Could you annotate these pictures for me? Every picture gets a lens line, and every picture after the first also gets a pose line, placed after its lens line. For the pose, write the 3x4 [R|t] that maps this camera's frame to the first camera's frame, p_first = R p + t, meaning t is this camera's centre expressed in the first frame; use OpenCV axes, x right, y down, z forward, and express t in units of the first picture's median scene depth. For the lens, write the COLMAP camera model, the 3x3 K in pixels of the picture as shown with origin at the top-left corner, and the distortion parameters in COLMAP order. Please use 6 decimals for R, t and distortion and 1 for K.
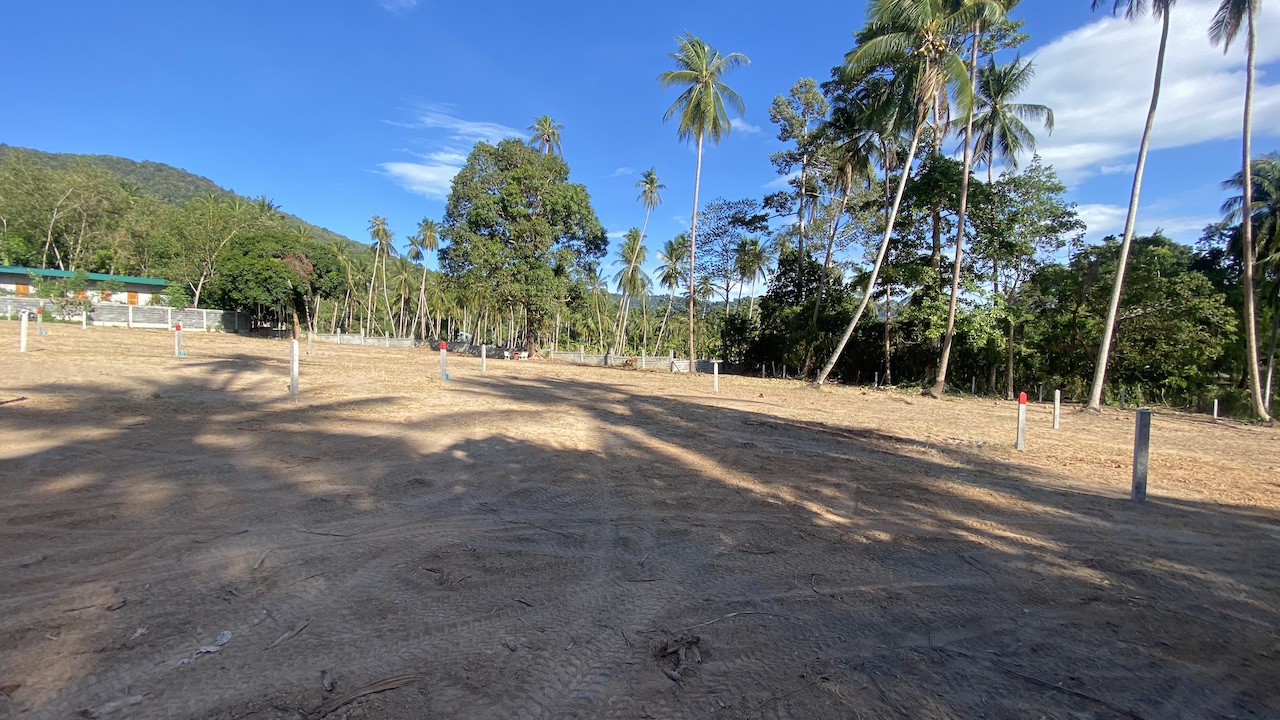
lens RADIAL K [[510.9, 0, 642.7], [0, 510.9, 364.1], [0, 0, 1]] dist [-0.003586, -0.012347]
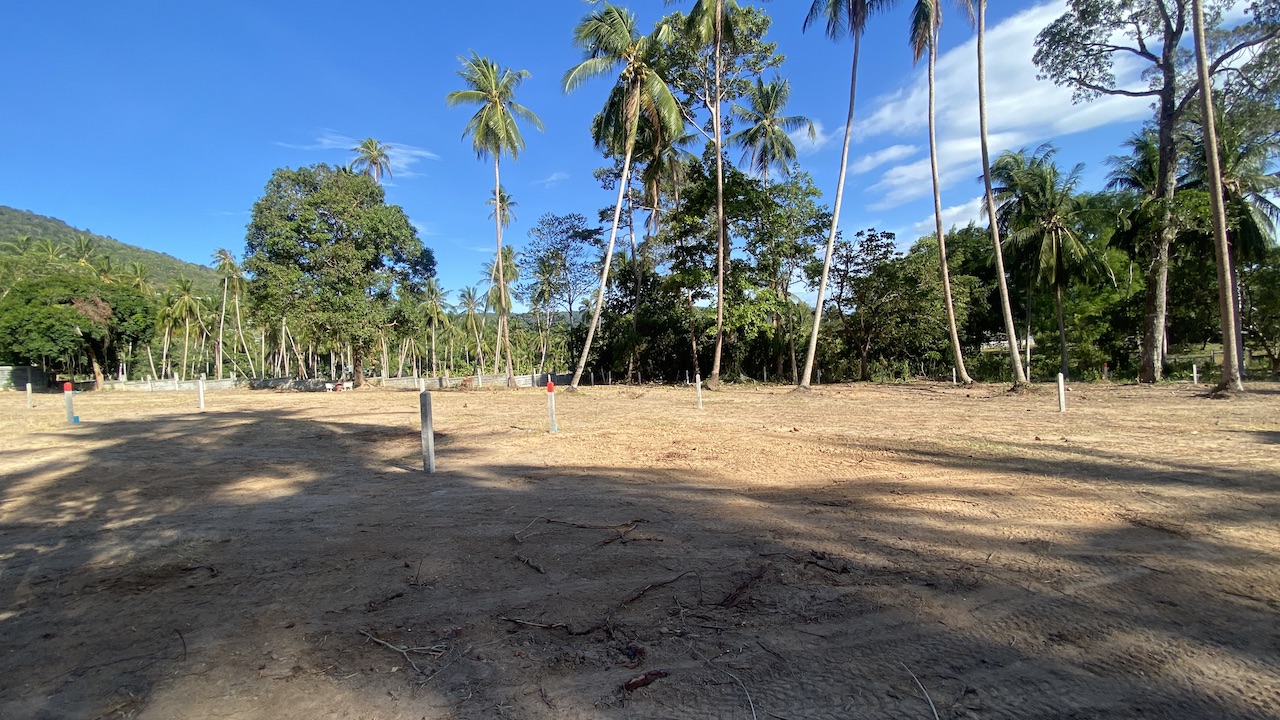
lens RADIAL K [[510.9, 0, 639.8], [0, 510.9, 365.4], [0, 0, 1]] dist [-0.003586, -0.012347]
pose [[0.985261, -0.087607, 0.146924, 0.161454], [0.091273, 0.995656, -0.018383, 0.011987], [-0.144675, 0.031522, 0.988977, -0.028134]]
